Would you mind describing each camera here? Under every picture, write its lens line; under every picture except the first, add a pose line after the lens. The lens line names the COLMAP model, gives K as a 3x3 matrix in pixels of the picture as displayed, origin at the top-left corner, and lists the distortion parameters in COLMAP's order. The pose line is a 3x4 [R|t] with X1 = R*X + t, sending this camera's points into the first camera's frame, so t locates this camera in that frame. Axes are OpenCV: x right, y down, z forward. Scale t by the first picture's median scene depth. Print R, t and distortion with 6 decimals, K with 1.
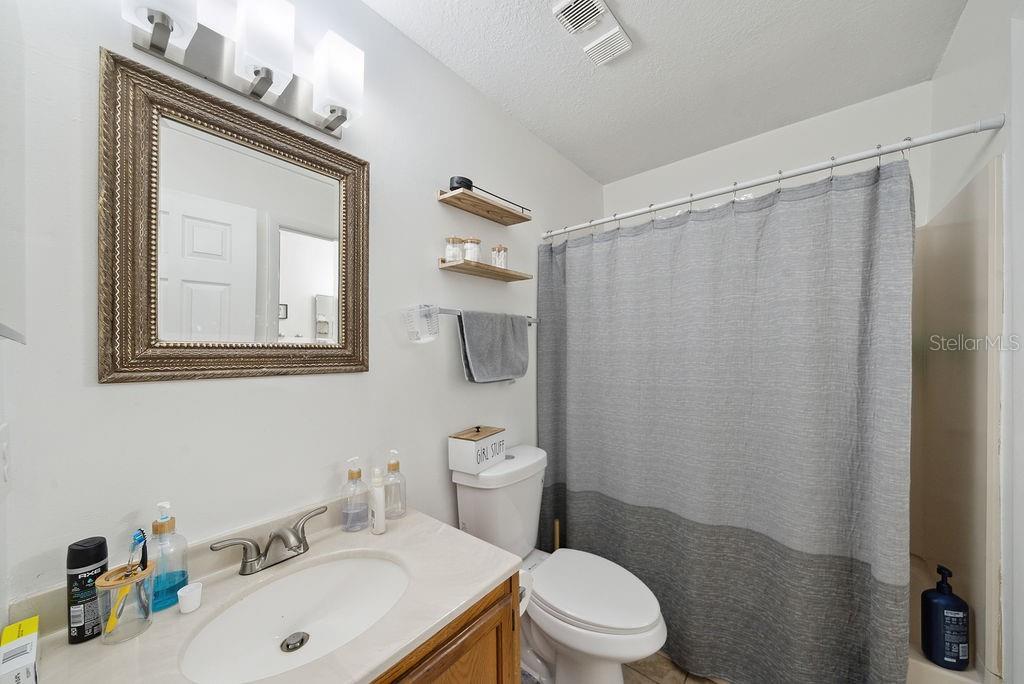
lens RADIAL K [[361.0, 0, 513.7], [0, 361.0, 353.7], [0, 0, 1]] dist [-0.001097, 0.000032]
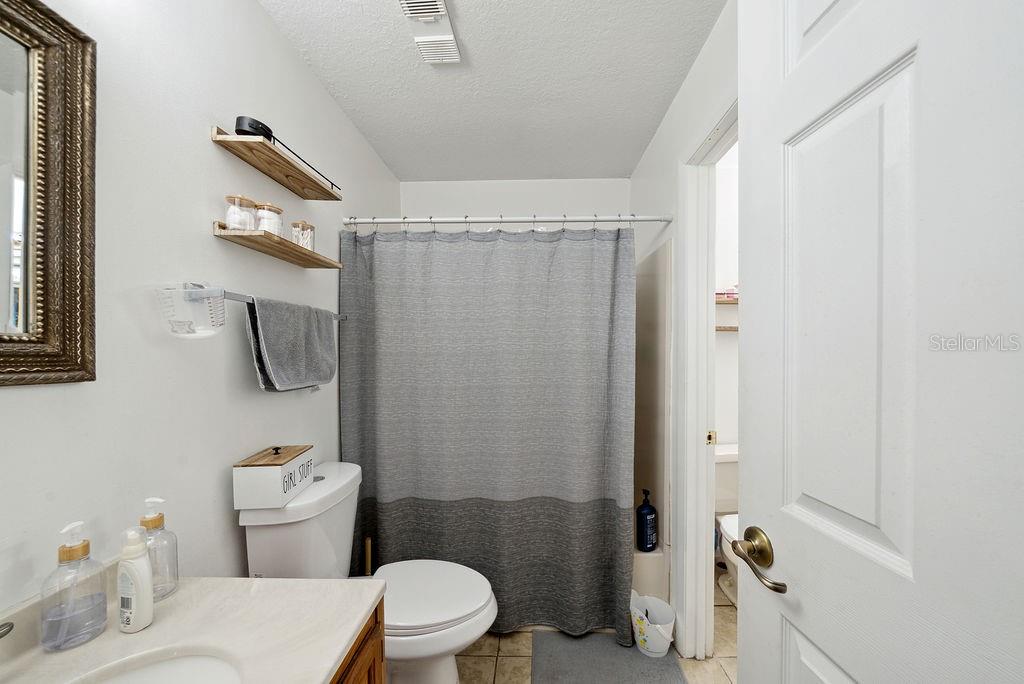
lens RADIAL K [[361.0, 0, 534.4], [0, 361.0, 360.0], [0, 0, 1]] dist [-0.001097, 0.000032]
pose [[0.788094, -0.003062, 0.615548, -0.154207], [-0.001142, 0.999979, 0.006437, 0.007483], [-0.615554, -0.005776, 0.788073, 0.041411]]
